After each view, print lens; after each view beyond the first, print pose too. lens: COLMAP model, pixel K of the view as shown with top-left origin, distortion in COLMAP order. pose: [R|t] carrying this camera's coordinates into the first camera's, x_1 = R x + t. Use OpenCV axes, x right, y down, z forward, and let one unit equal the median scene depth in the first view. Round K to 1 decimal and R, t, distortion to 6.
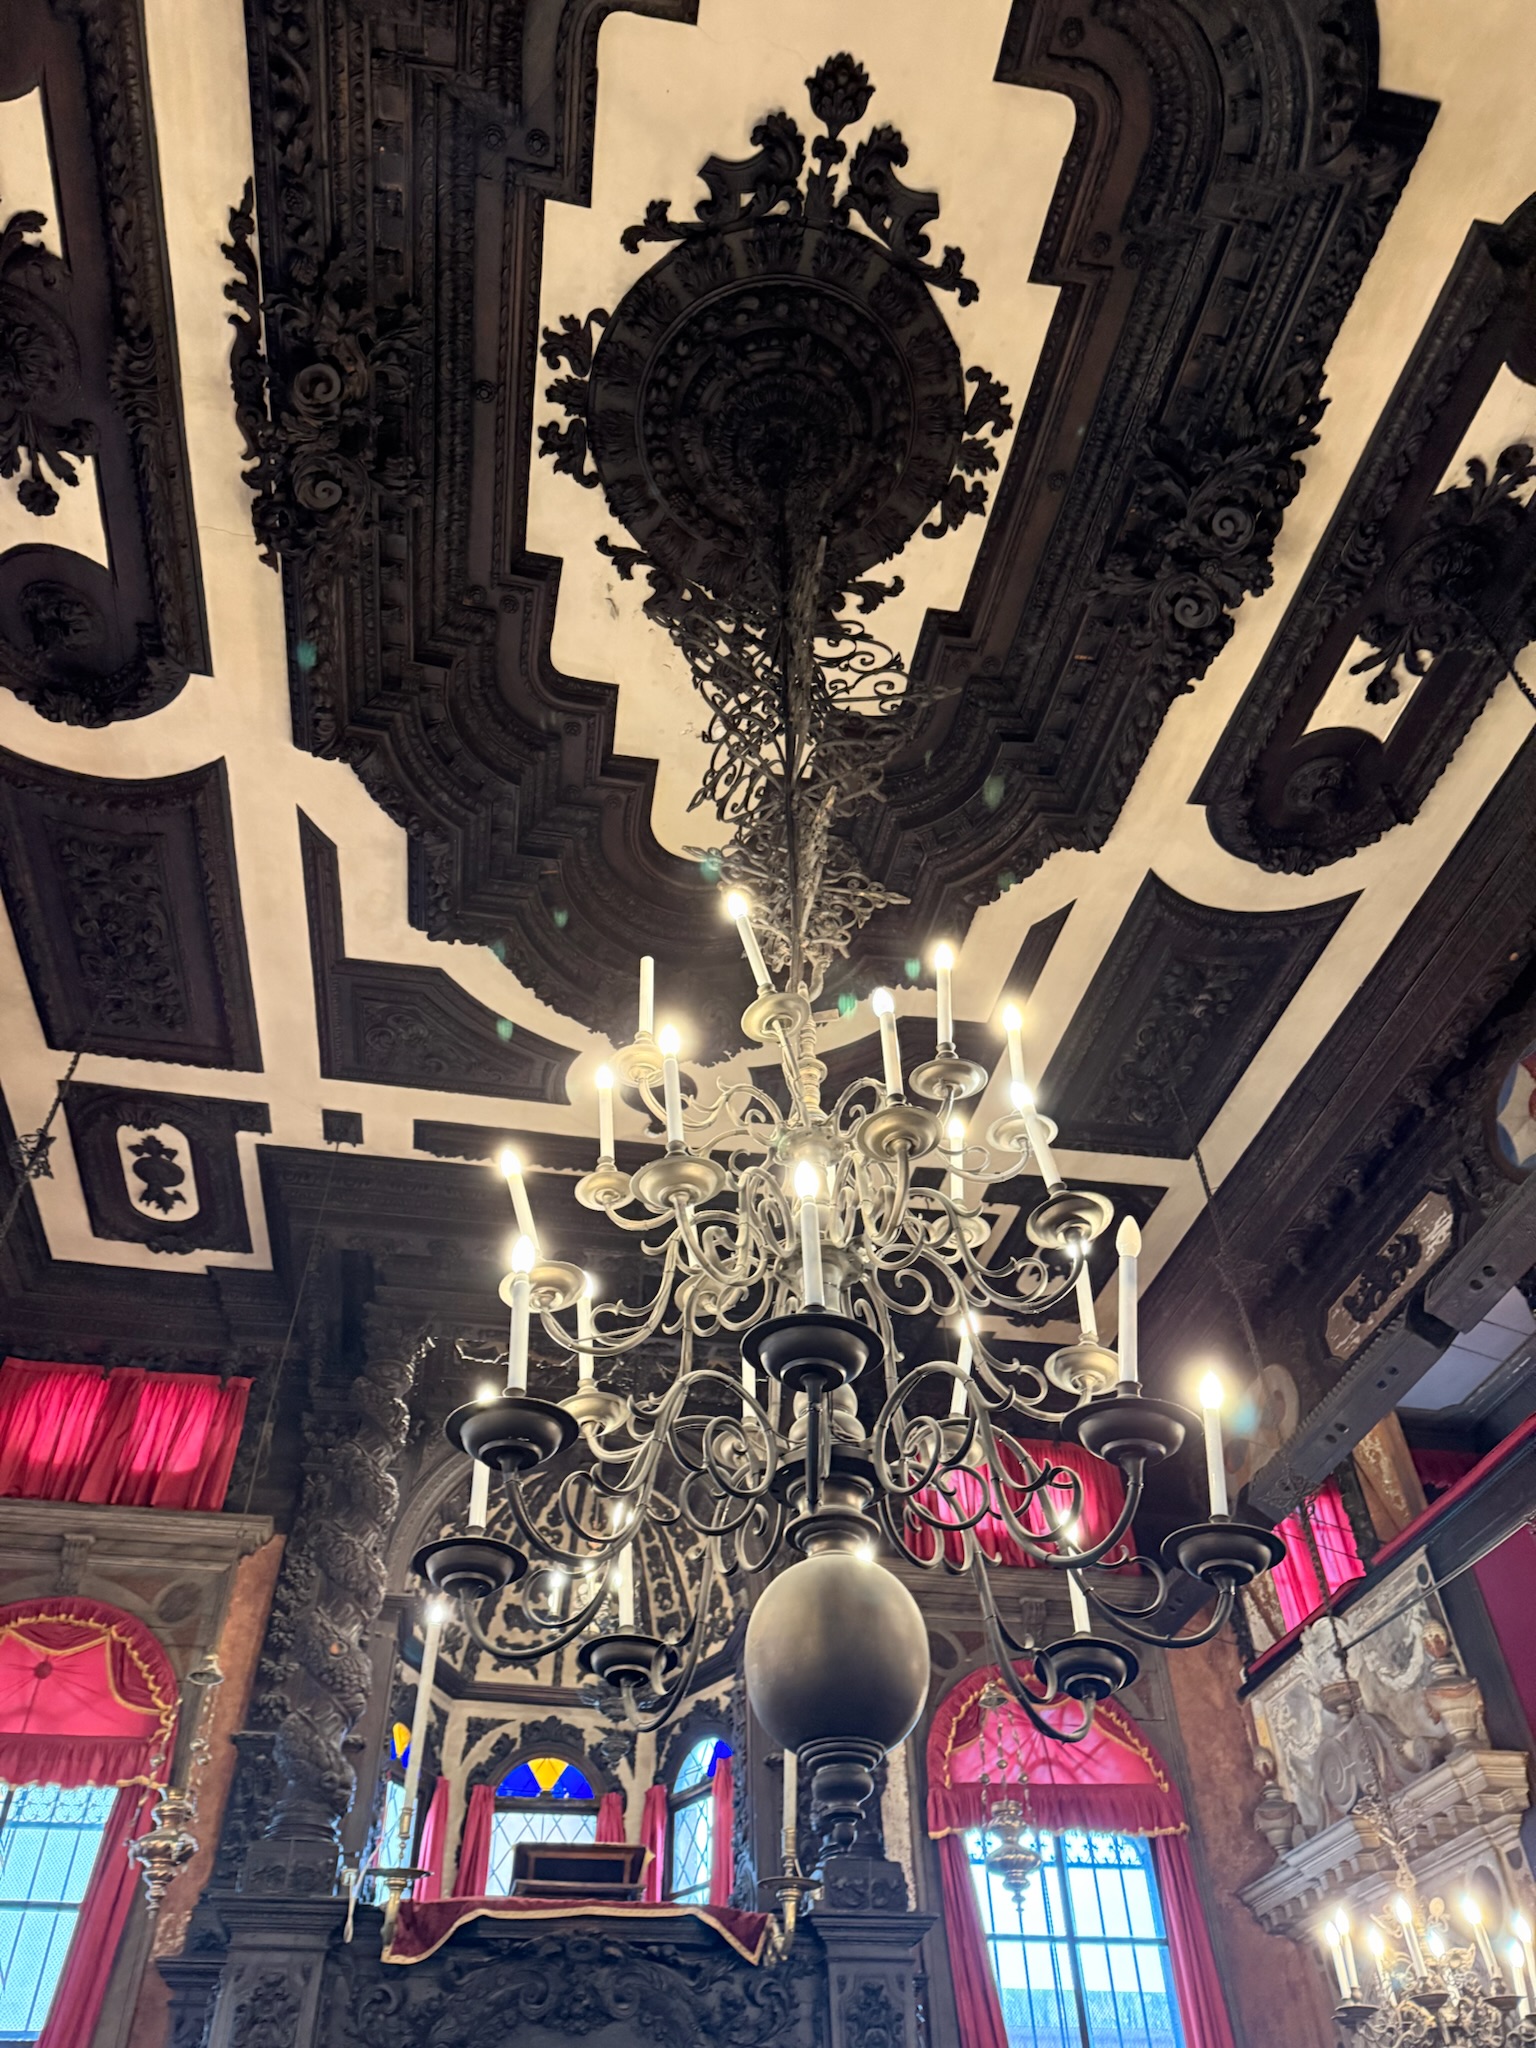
lens RADIAL K [[1455.6, 0, 760.7], [0, 1455.6, 1005.5], [0, 0, 1]] dist [0.035498, -0.040169]
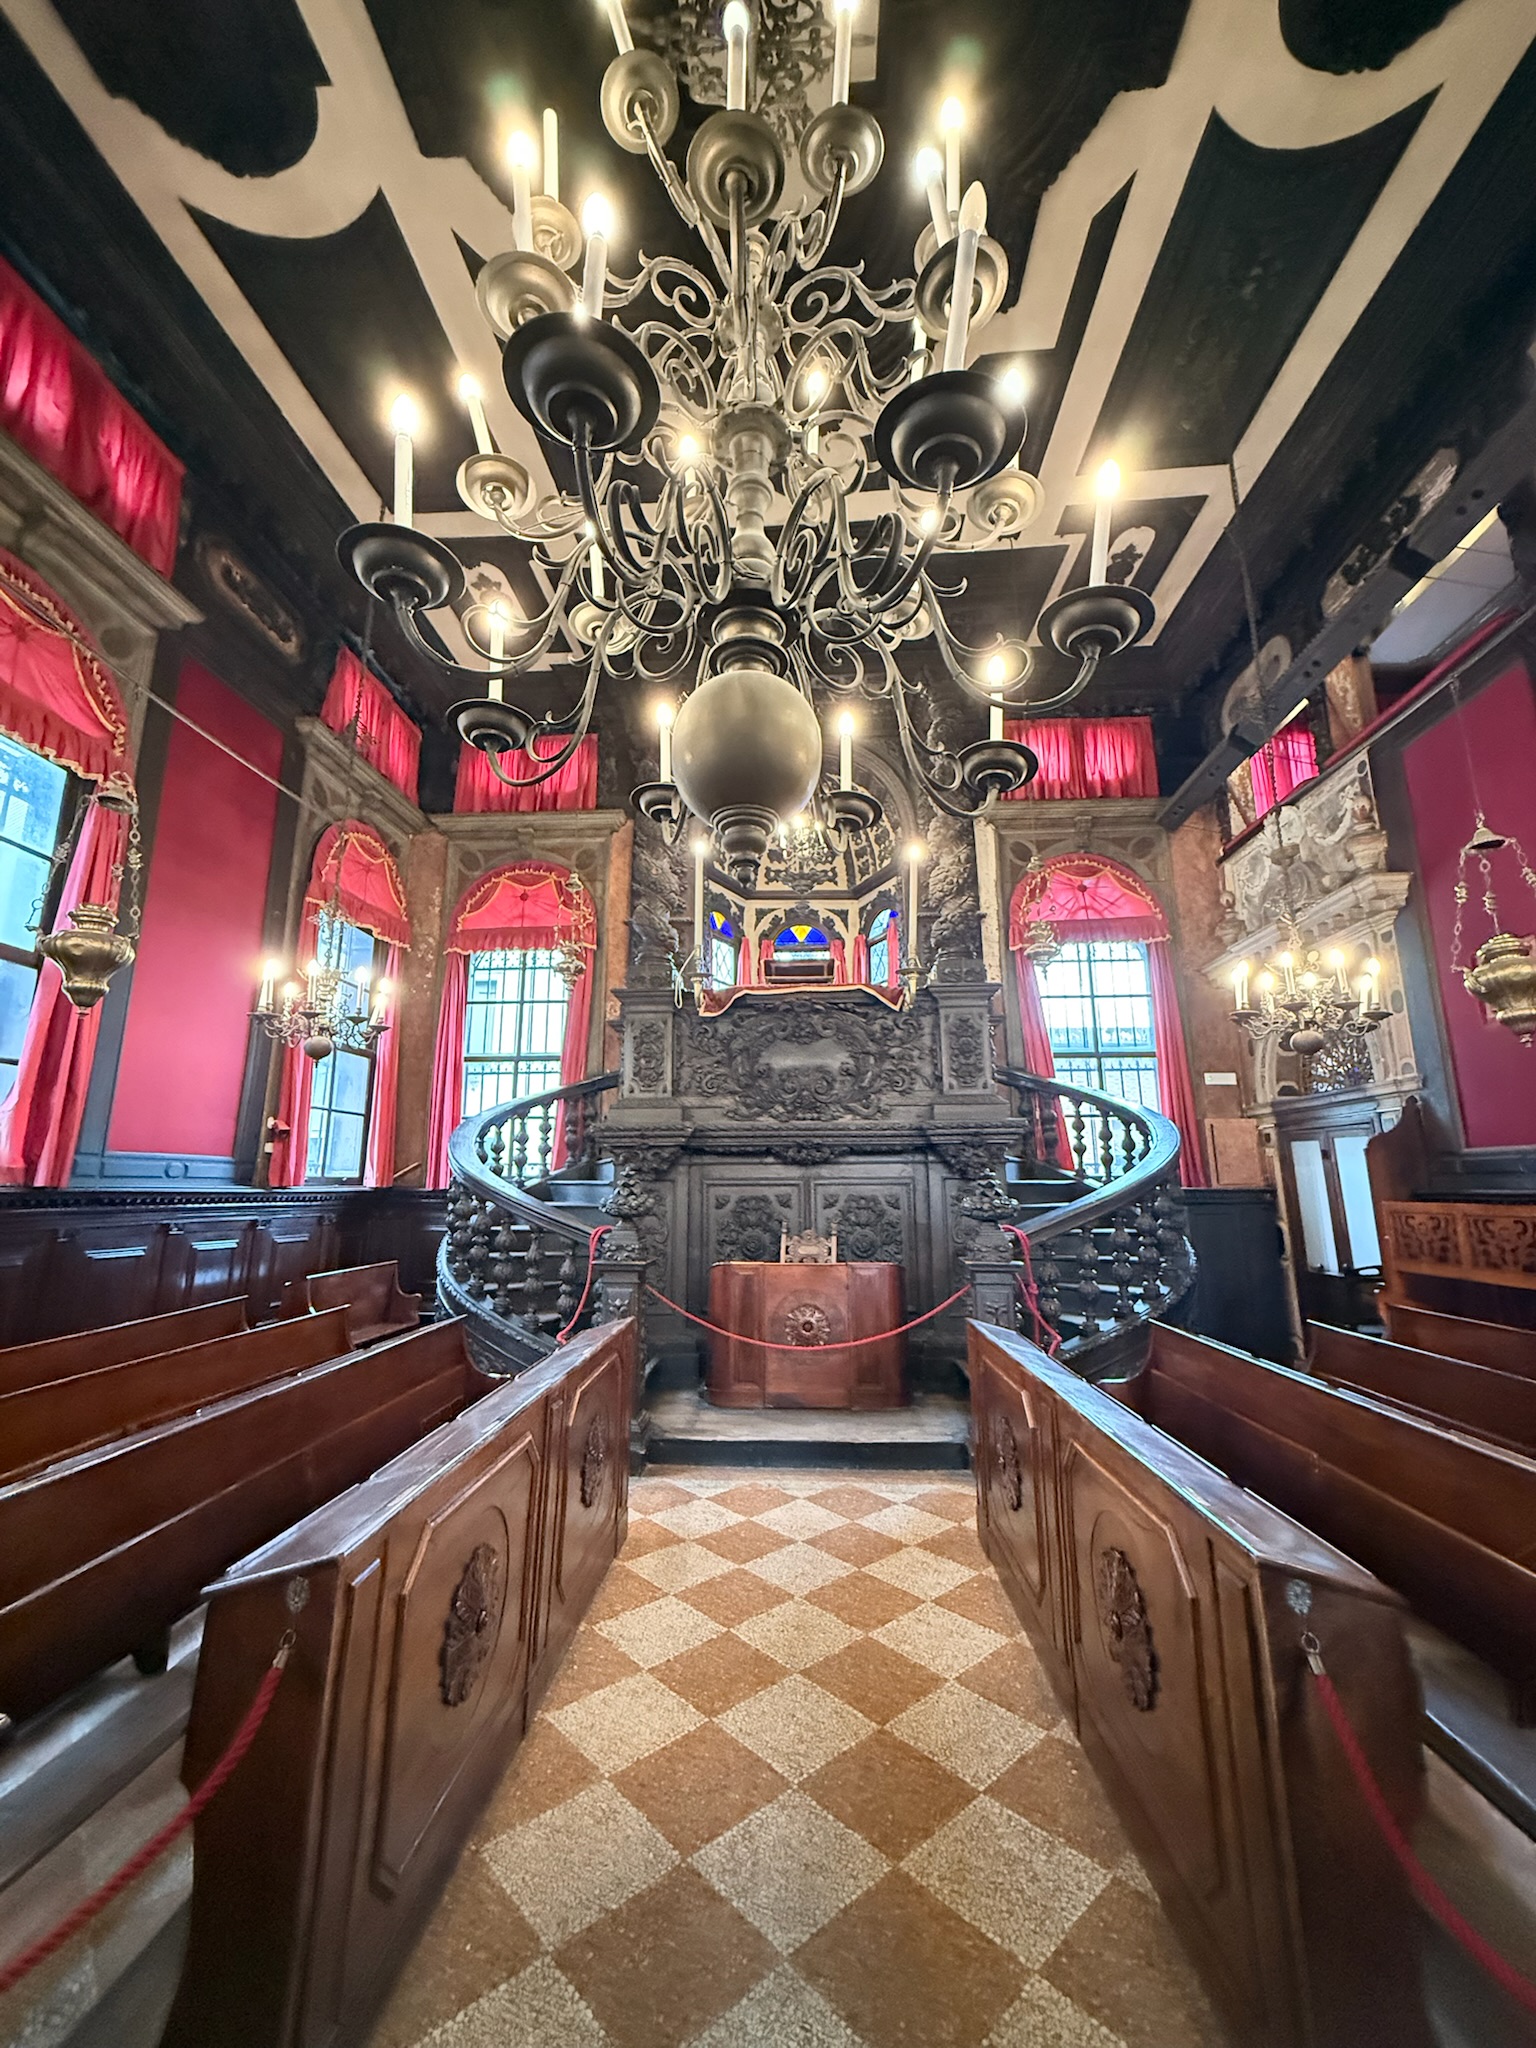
lens RADIAL K [[822.8, 0, 768.1], [0, 822.8, 1021.3], [0, 0, 1]] dist [0.002645, 0.000341]
pose [[0.970949, -0.033766, -0.236891, 0.066063], [0.156396, 0.838822, 0.521457, 0.080548], [0.181102, -0.543357, 0.819735, 0.093085]]
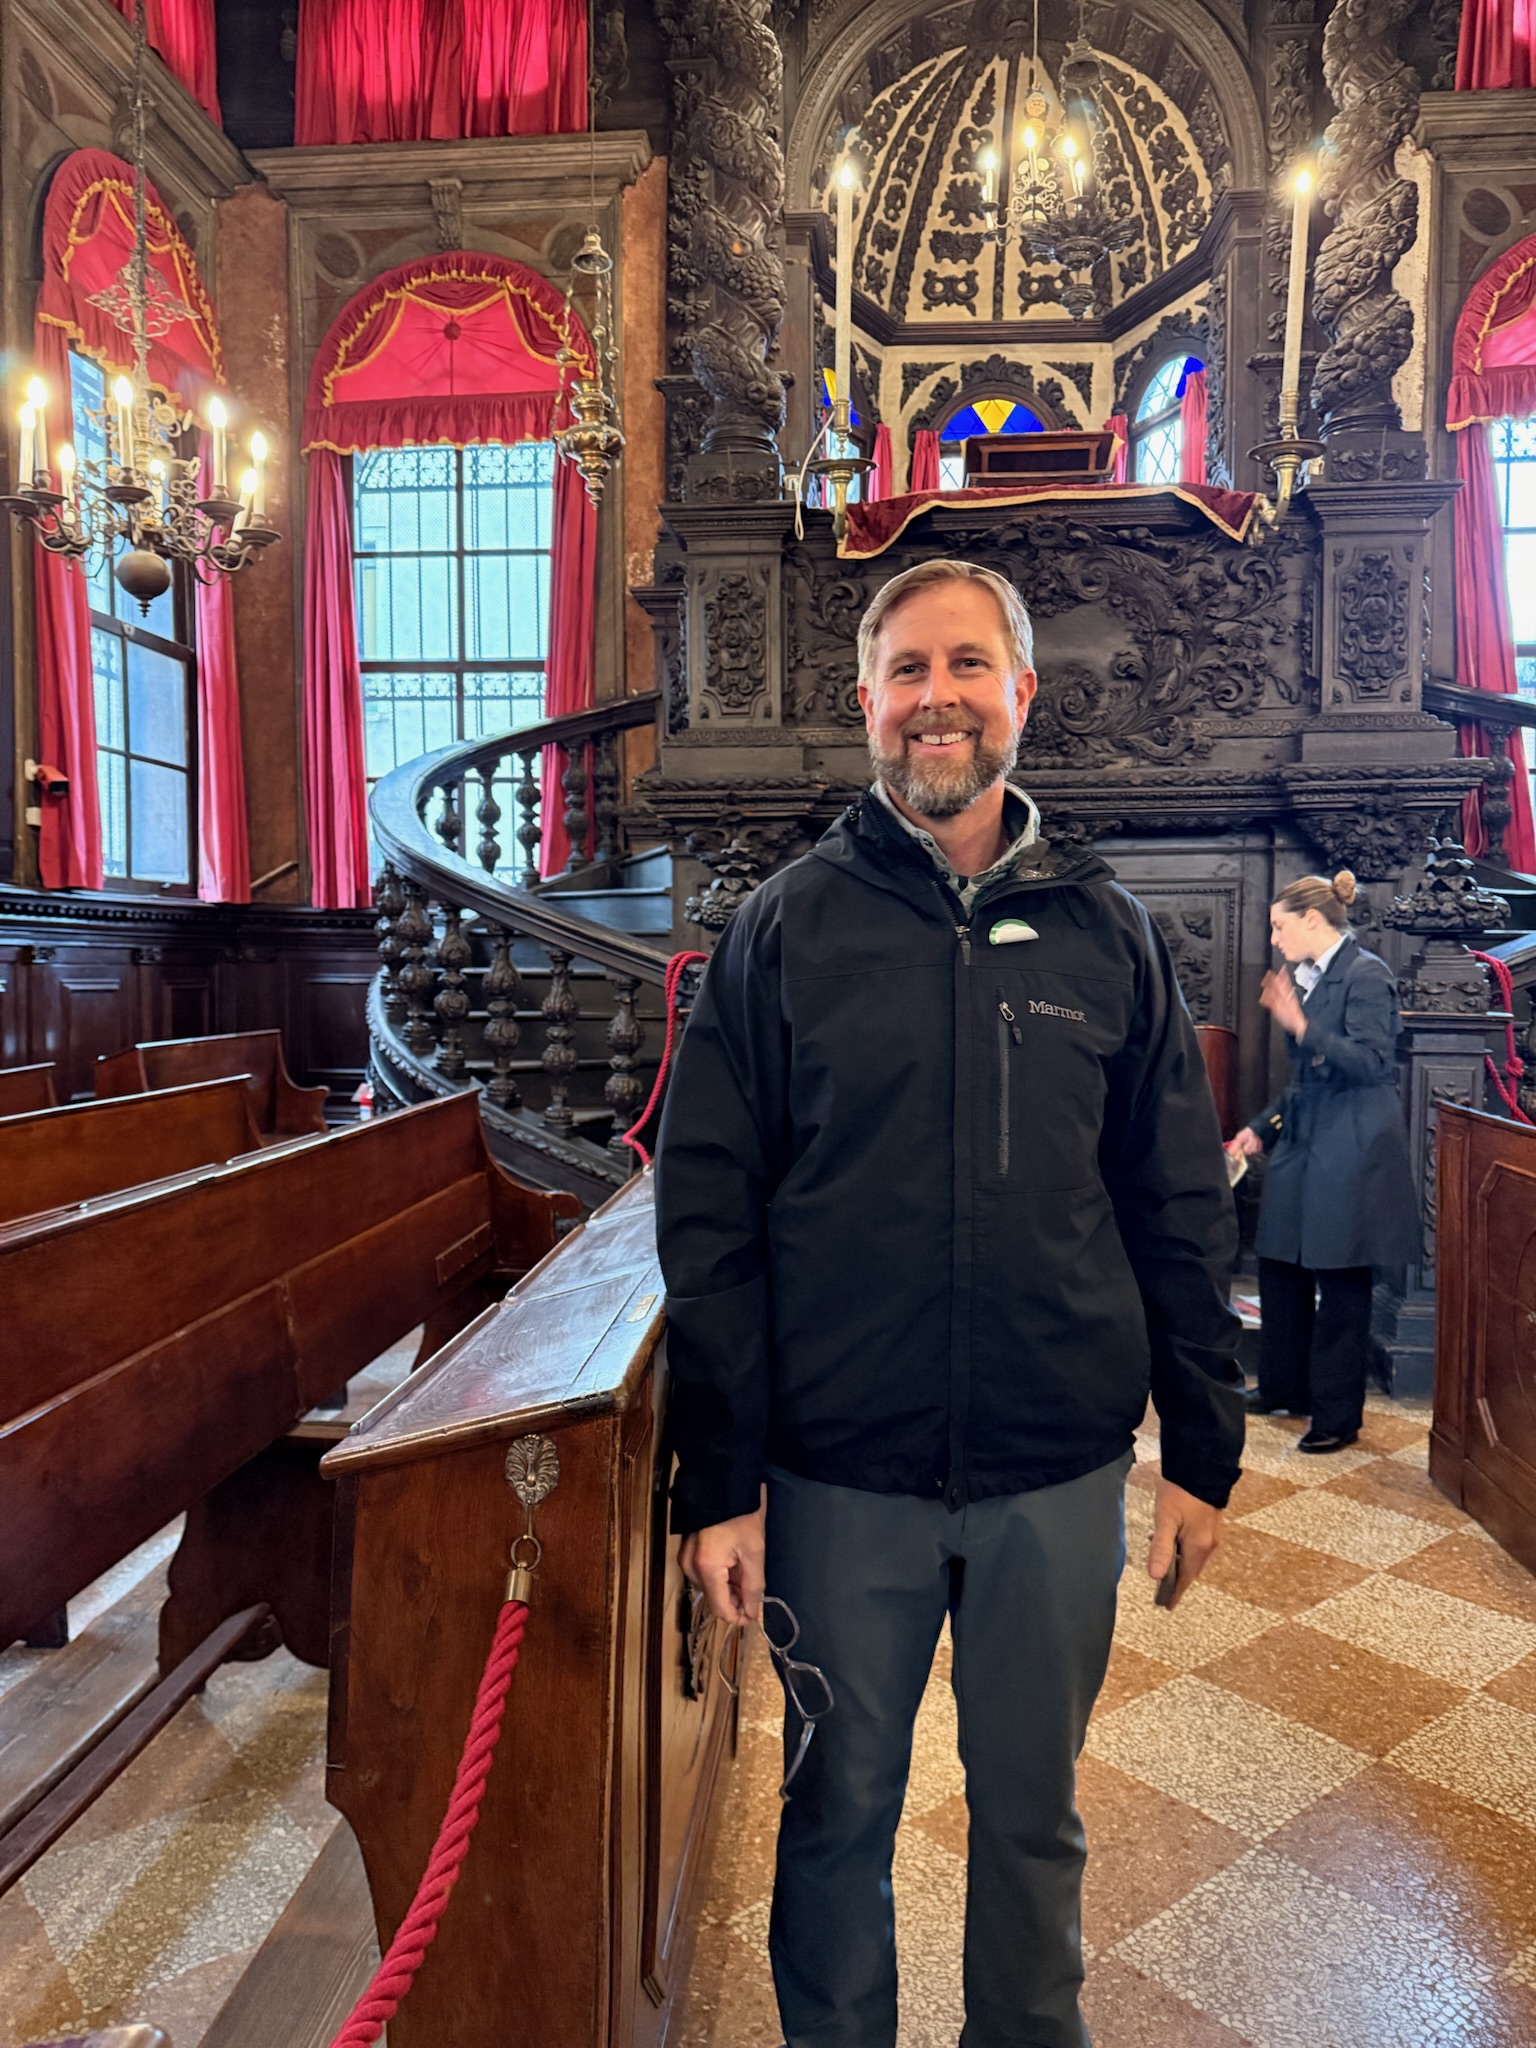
lens RADIAL K [[1455.6, 0, 758.2], [0, 1455.6, 1036.2], [0, 0, 1]] dist [0.035498, -0.040169]
pose [[0.960142, 0.032195, -0.277653, -0.022492], [0.180523, 0.686959, 0.703917, 0.135542], [0.213399, -0.725983, 0.653766, 0.094120]]
